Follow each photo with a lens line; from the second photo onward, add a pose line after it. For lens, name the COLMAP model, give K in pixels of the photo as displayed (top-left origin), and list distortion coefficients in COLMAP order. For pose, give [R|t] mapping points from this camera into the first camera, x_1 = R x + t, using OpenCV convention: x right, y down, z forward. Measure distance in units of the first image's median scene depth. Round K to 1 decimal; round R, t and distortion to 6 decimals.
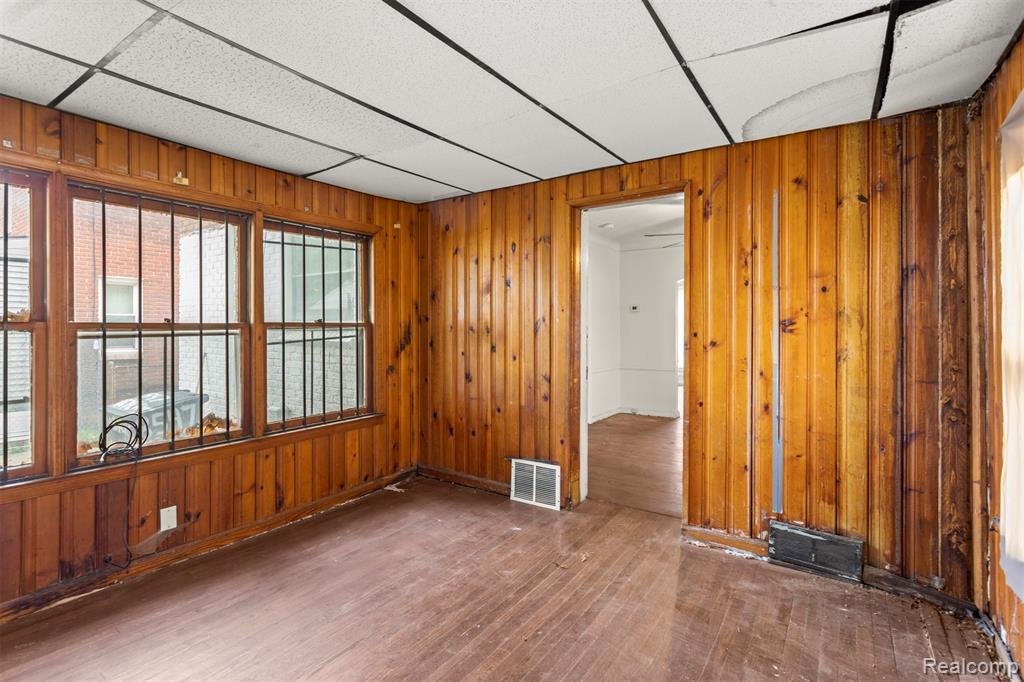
lens RADIAL K [[486.5, 0, 512.1], [0, 486.5, 335.7], [0, 0, 1]] dist [-0.001549, 0.001926]
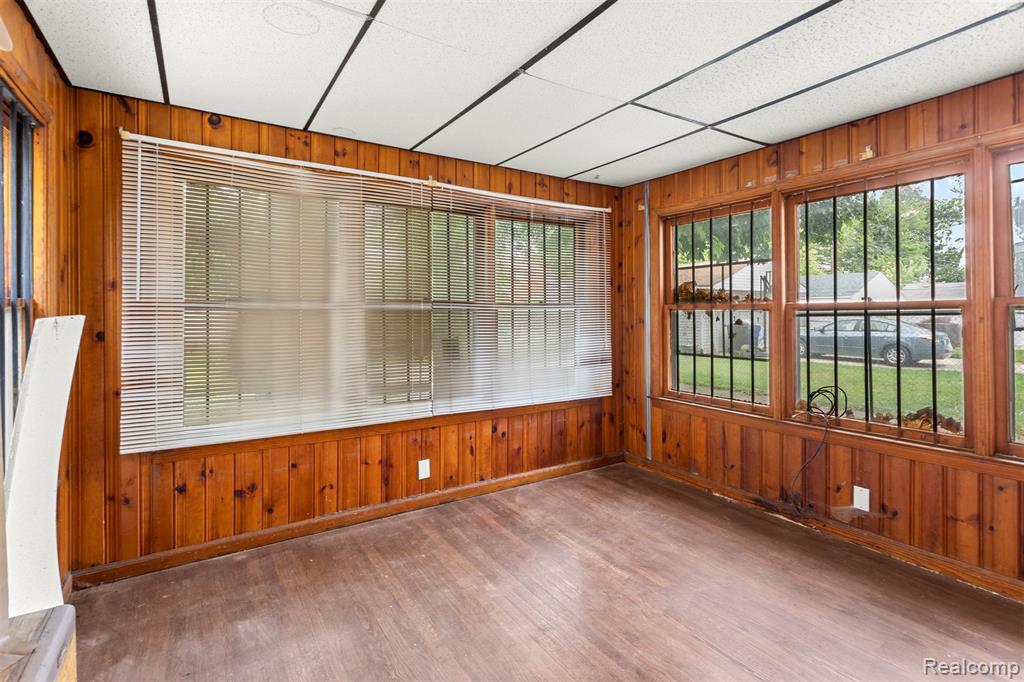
lens RADIAL K [[486.5, 0, 494.7], [0, 486.5, 308.2], [0, 0, 1]] dist [-0.001549, 0.001926]
pose [[-0.399869, -0.001424, -0.916571, 0.518934], [-0.003474, 0.999994, -0.000039, -0.010996], [0.916566, 0.003169, -0.399871, 0.726843]]
